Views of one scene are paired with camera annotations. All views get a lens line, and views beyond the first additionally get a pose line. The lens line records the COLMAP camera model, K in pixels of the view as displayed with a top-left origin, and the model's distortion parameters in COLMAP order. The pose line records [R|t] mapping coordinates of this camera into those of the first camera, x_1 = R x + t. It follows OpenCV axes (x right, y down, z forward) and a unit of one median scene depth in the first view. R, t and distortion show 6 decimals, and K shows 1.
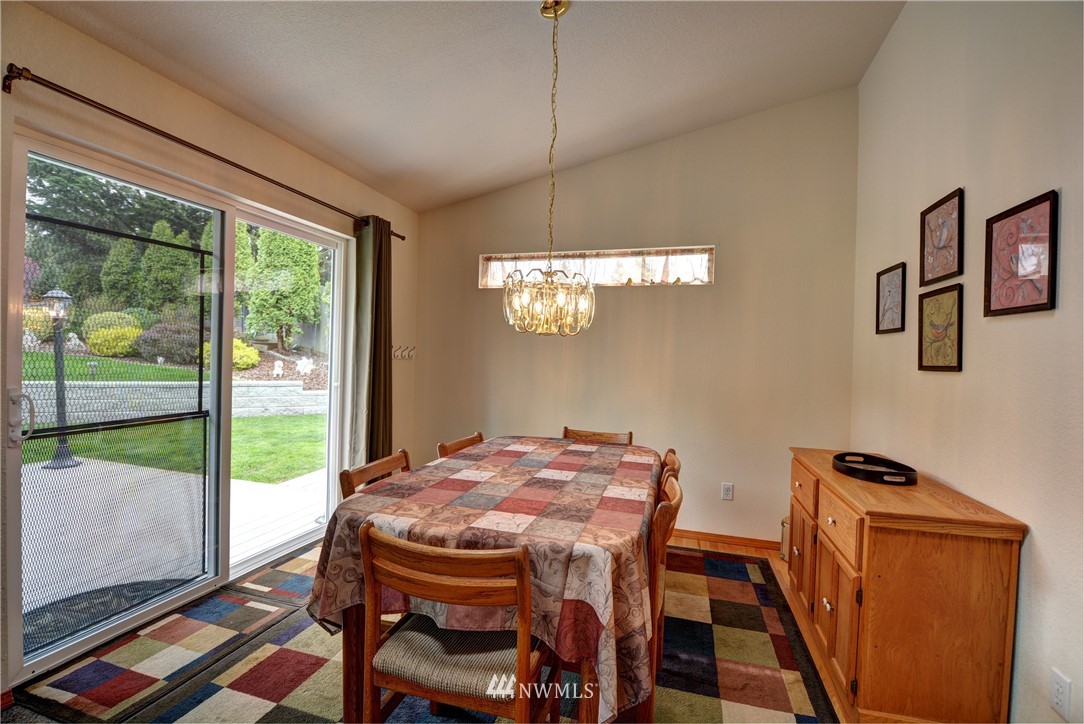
lens RADIAL K [[474.7, 0, 543.7], [0, 474.7, 358.4], [0, 0, 1]] dist [-0.013346, -0.009231]
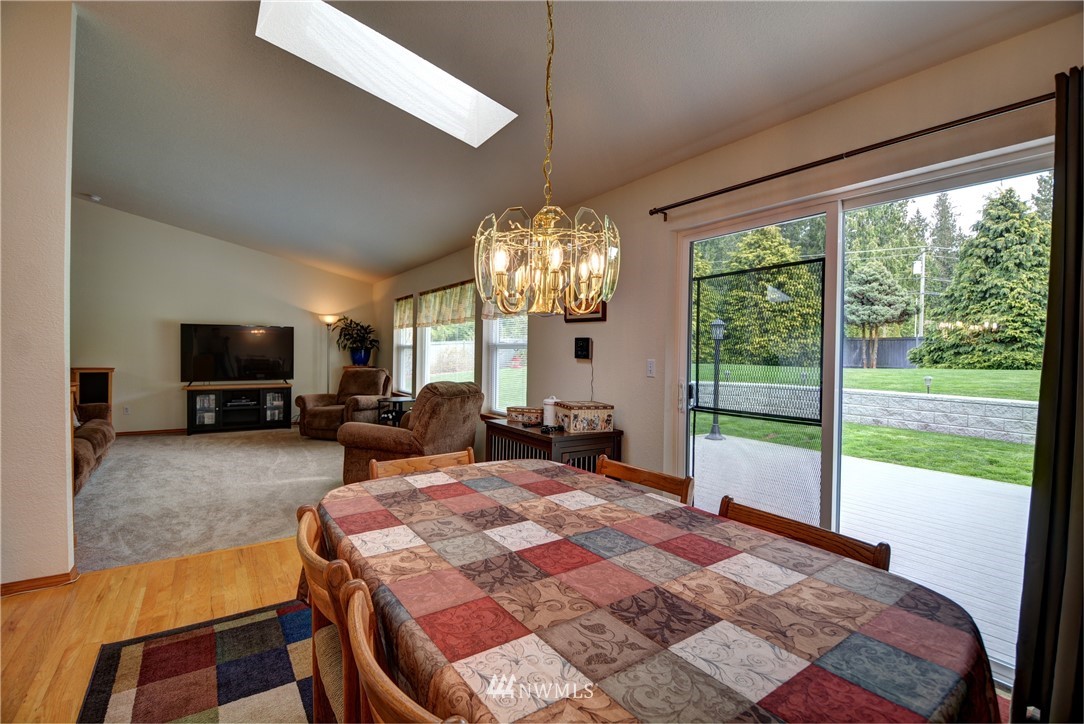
lens RADIAL K [[474.7, 0, 542.9], [0, 474.7, 354.3], [0, 0, 1]] dist [-0.013346, -0.009231]
pose [[-0.622406, -0.033440, -0.781980, 0.583903], [-0.032949, 0.999321, -0.016509, 0.016105], [0.782001, 0.015490, -0.623085, 1.613787]]
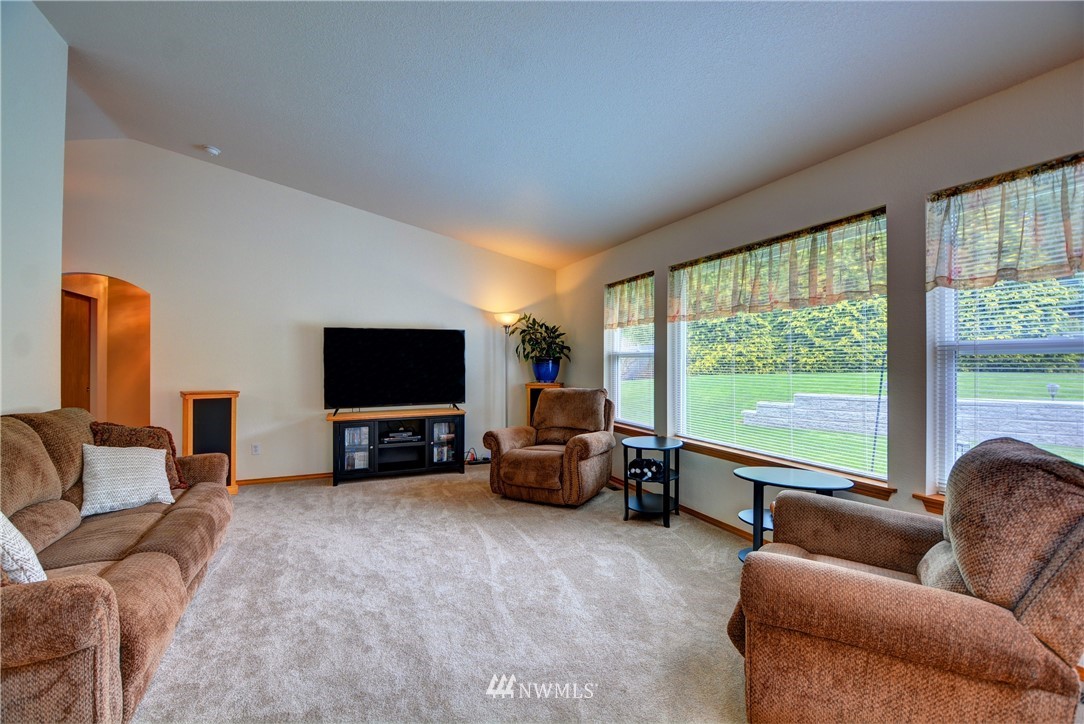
lens RADIAL K [[474.7, 0, 542.2], [0, 474.7, 364.2], [0, 0, 1]] dist [-0.013346, -0.009231]
pose [[-0.767270, -0.023376, -0.640897, 0.543067], [-0.021188, 0.999714, -0.011098, 0.016235], [0.640974, 0.005064, -0.767546, 1.415204]]
